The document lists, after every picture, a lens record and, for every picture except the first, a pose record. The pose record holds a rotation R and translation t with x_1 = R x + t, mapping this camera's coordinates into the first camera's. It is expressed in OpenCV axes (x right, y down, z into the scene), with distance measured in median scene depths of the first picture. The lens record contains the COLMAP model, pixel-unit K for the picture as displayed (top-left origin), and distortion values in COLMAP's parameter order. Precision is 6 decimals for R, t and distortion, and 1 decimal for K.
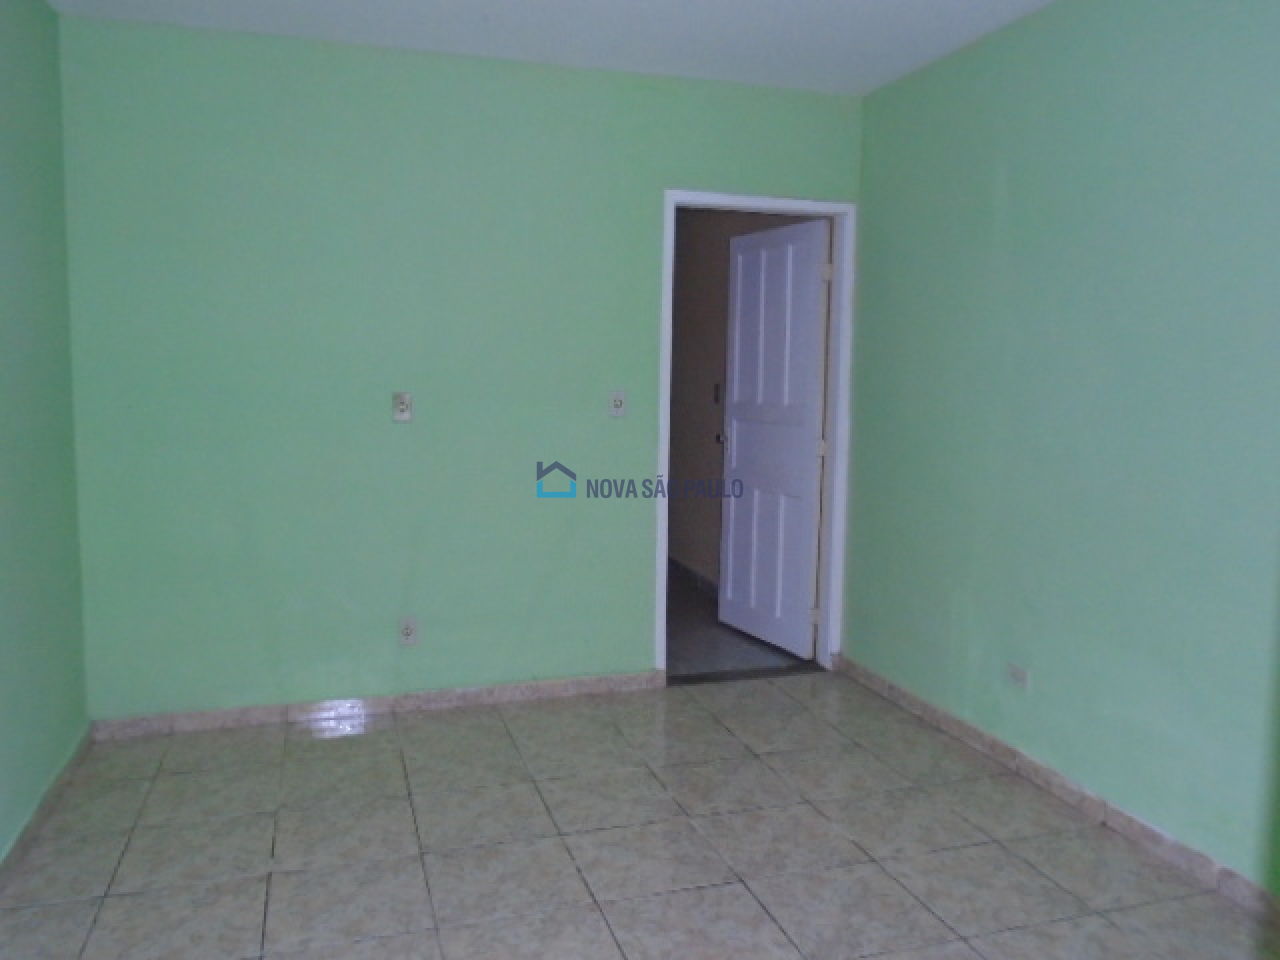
lens RADIAL K [[984.6, 0, 639.8], [0, 984.6, 480.0], [0, 0, 1]] dist [0.000166, 0.000096]
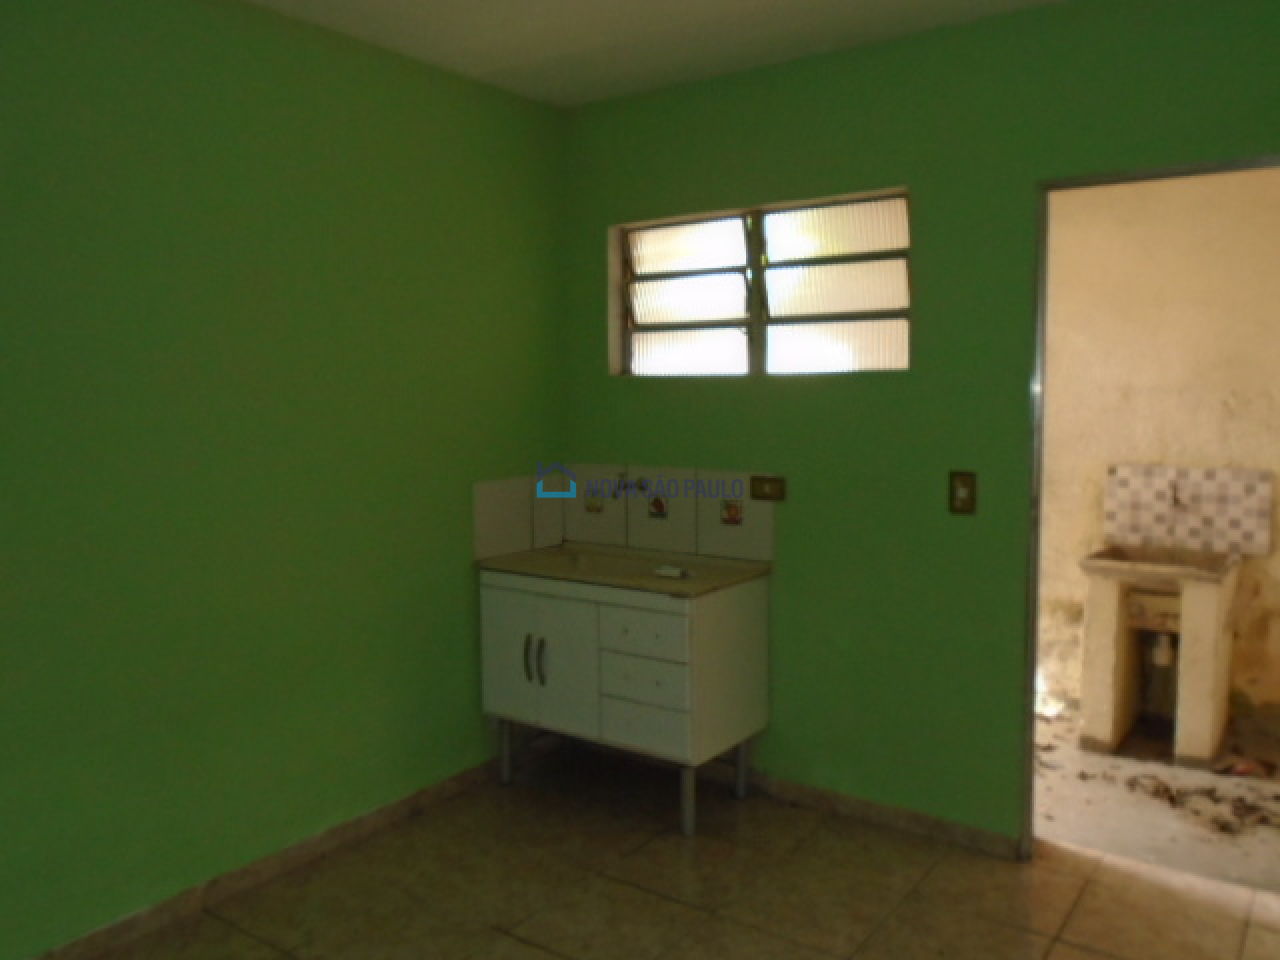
lens RADIAL K [[984.6, 0, 639.9], [0, 984.6, 480.1], [0, 0, 1]] dist [0.000166, 0.000096]
pose [[-0.607298, -0.073630, 0.791055, -0.478893], [0.089213, 0.983079, 0.159993, -0.154168], [-0.789450, 0.167735, -0.590453, 1.138862]]
